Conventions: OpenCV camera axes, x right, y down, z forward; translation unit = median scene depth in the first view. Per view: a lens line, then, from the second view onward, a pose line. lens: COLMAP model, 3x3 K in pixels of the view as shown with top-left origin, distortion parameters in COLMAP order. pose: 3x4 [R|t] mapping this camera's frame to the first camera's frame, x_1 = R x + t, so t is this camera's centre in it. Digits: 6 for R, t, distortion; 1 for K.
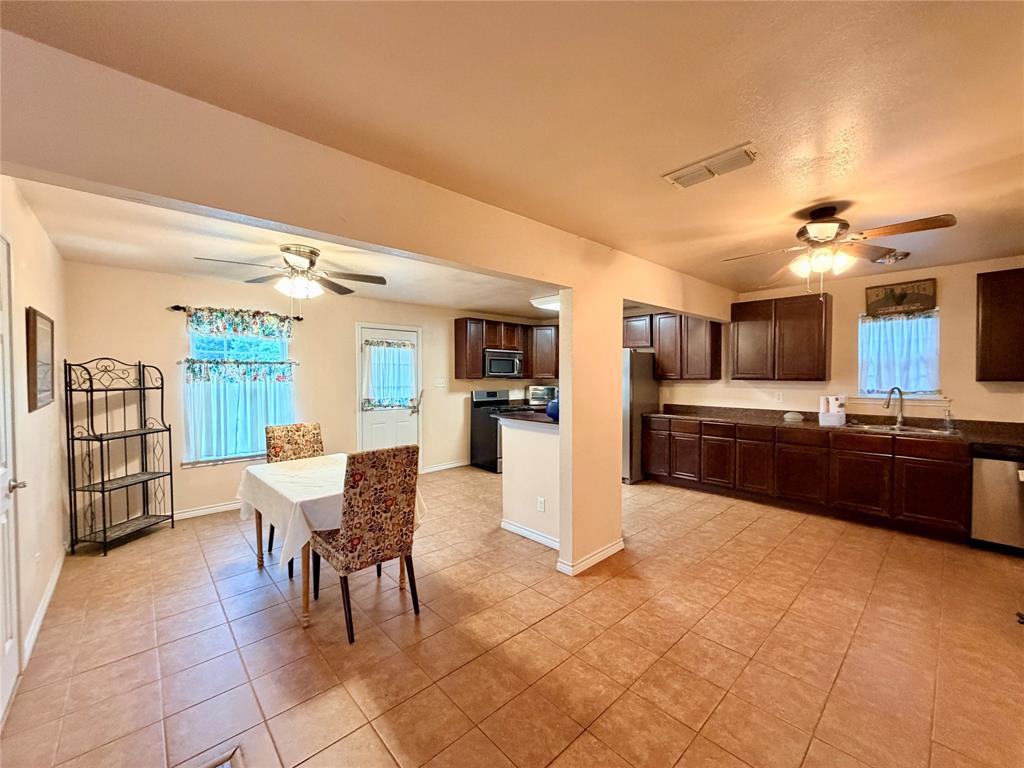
lens RADIAL K [[409.3, 0, 508.7], [0, 409.3, 383.2], [0, 0, 1]] dist [0.000666, -0.000382]
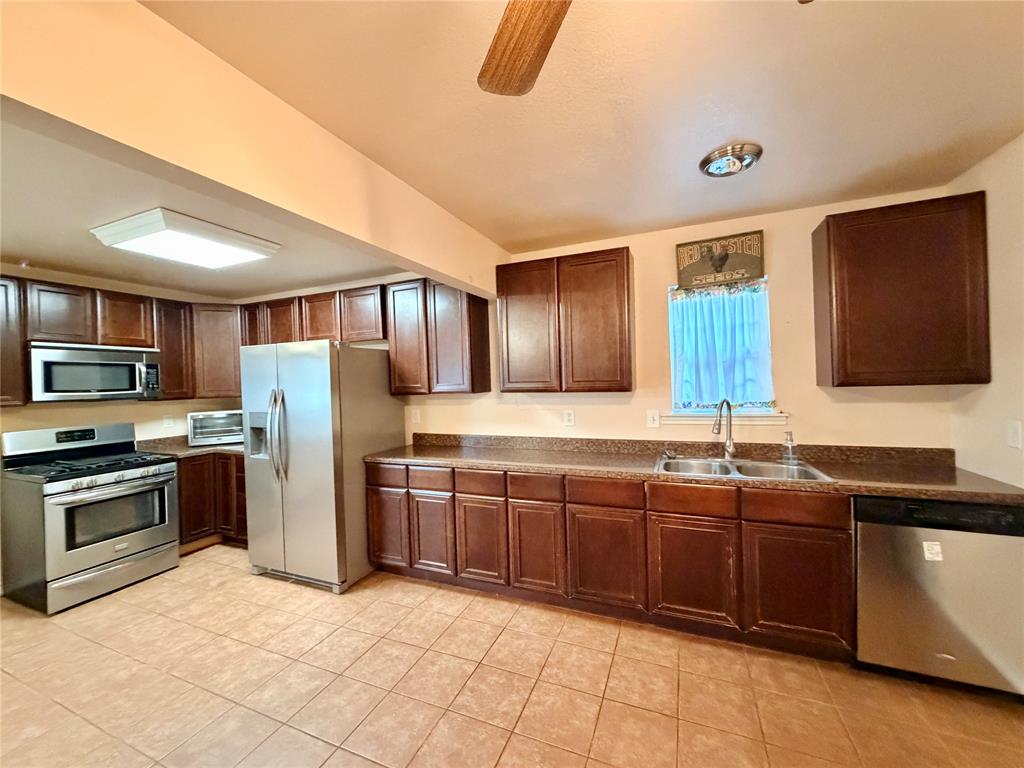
lens RADIAL K [[409.3, 0, 508.5], [0, 409.3, 384.7], [0, 0, 1]] dist [0.000666, -0.000382]
pose [[0.910653, -0.029559, 0.412114, 0.332598], [0.035936, 0.999324, -0.007731, -0.016209], [-0.411607, 0.021850, 0.911100, 0.487167]]
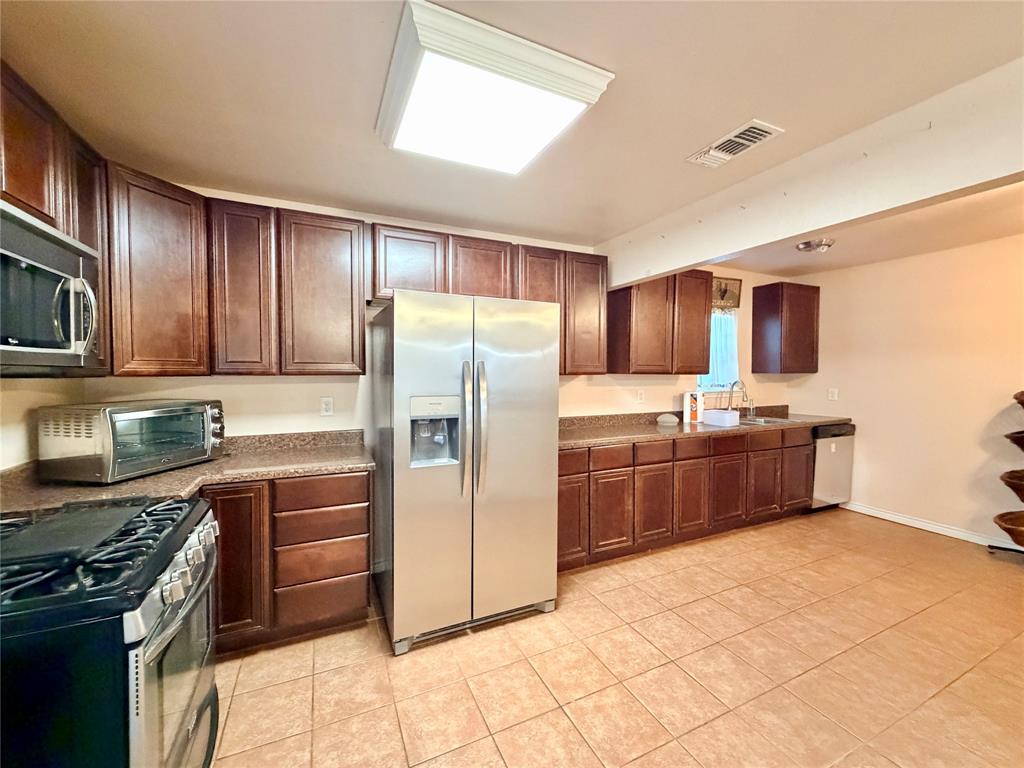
lens RADIAL K [[409.3, 0, 510.2], [0, 409.3, 382.8], [0, 0, 1]] dist [0.000666, -0.000382]
pose [[0.302593, -0.028675, 0.952688, -0.165665], [0.017465, 0.999546, 0.024538, -0.015765], [-0.952960, 0.009213, 0.302956, 1.065224]]
